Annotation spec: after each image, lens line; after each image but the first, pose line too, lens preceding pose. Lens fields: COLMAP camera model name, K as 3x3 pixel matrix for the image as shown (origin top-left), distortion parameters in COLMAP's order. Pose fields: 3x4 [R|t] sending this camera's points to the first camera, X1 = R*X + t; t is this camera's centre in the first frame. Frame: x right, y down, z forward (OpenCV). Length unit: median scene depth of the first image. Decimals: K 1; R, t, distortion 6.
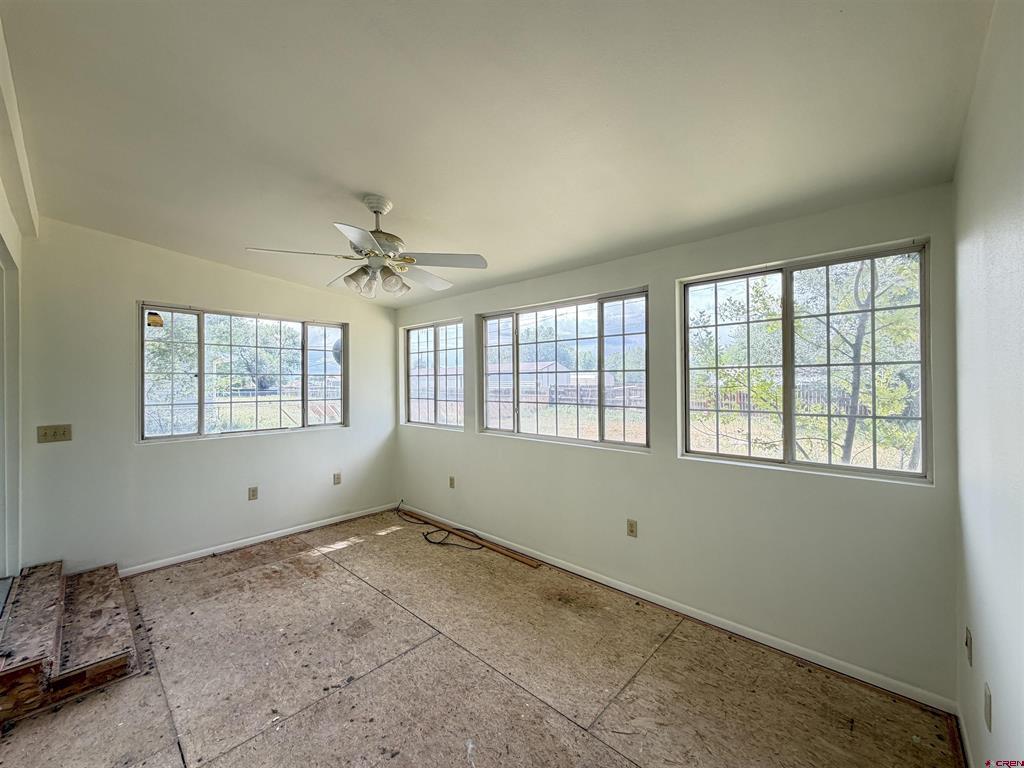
lens RADIAL K [[408.5, 0, 516.9], [0, 408.5, 379.5], [0, 0, 1]] dist [0.000372, 0.000250]
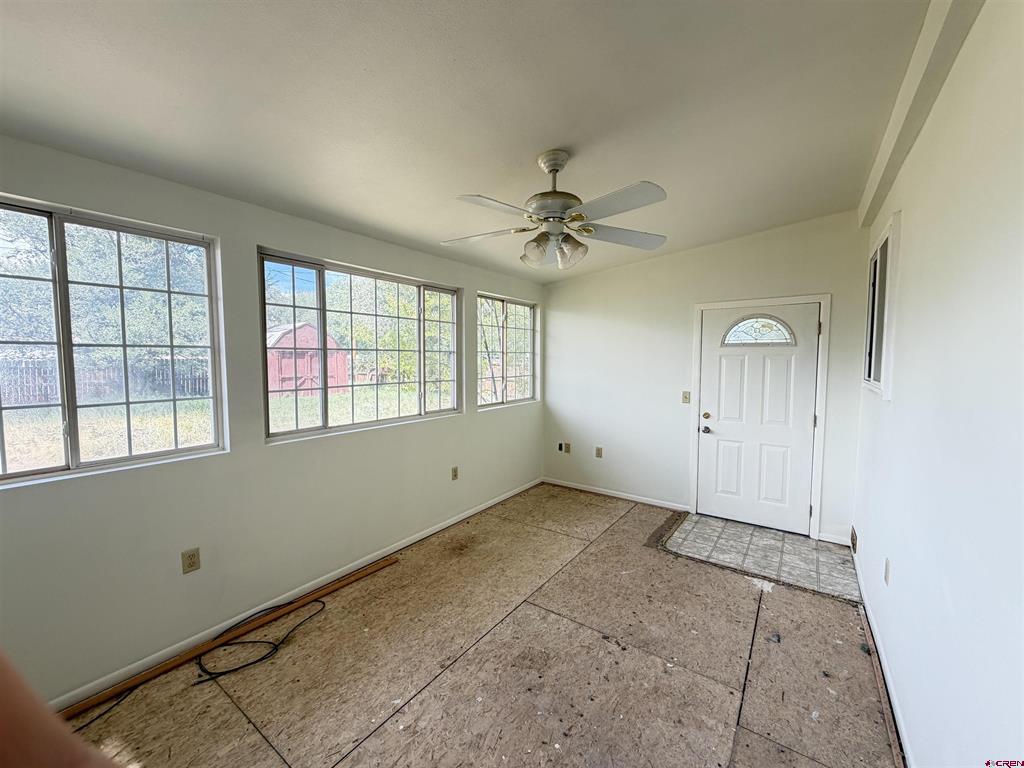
lens RADIAL K [[408.5, 0, 503.0], [0, 408.5, 373.5], [0, 0, 1]] dist [0.000372, 0.000250]
pose [[-0.106768, -0.032453, 0.993754, -0.891464], [-0.007501, 0.999465, 0.031834, 0.003643], [-0.994256, -0.004055, -0.106954, 0.866724]]
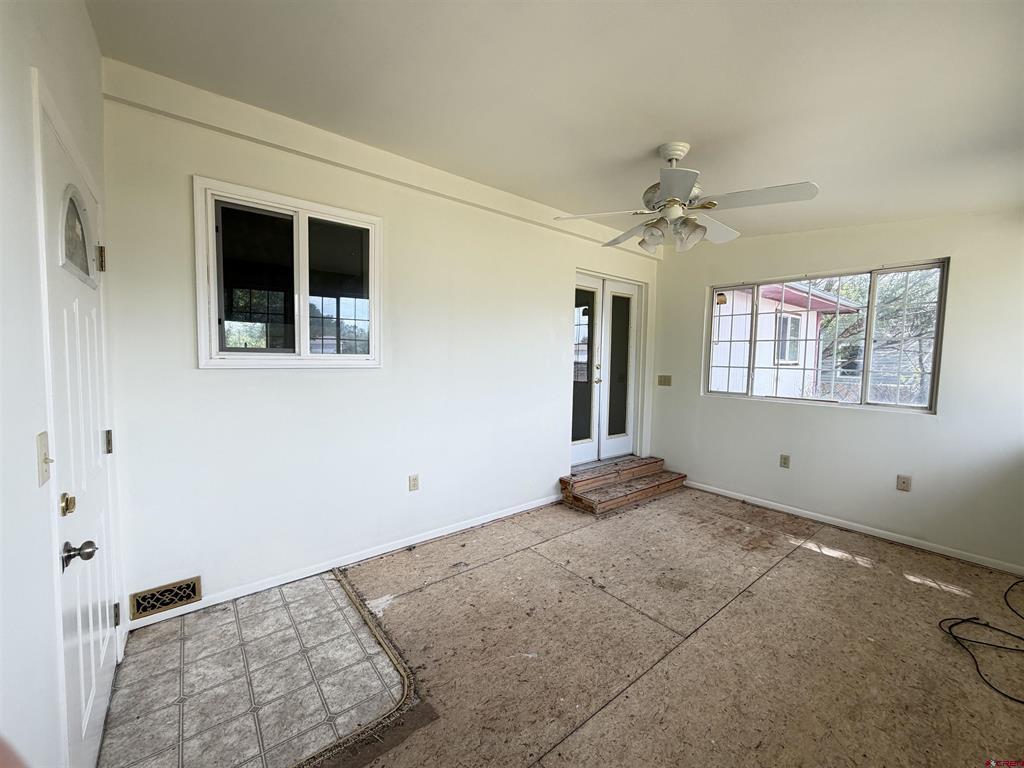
lens RADIAL K [[408.5, 0, 500.1], [0, 408.5, 377.8], [0, 0, 1]] dist [0.000372, 0.000250]
pose [[-0.167595, 0.054979, -0.984322, 0.498555], [-0.008950, 0.998318, 0.057284, 0.031266], [0.985815, 0.018410, -0.166821, 0.558080]]
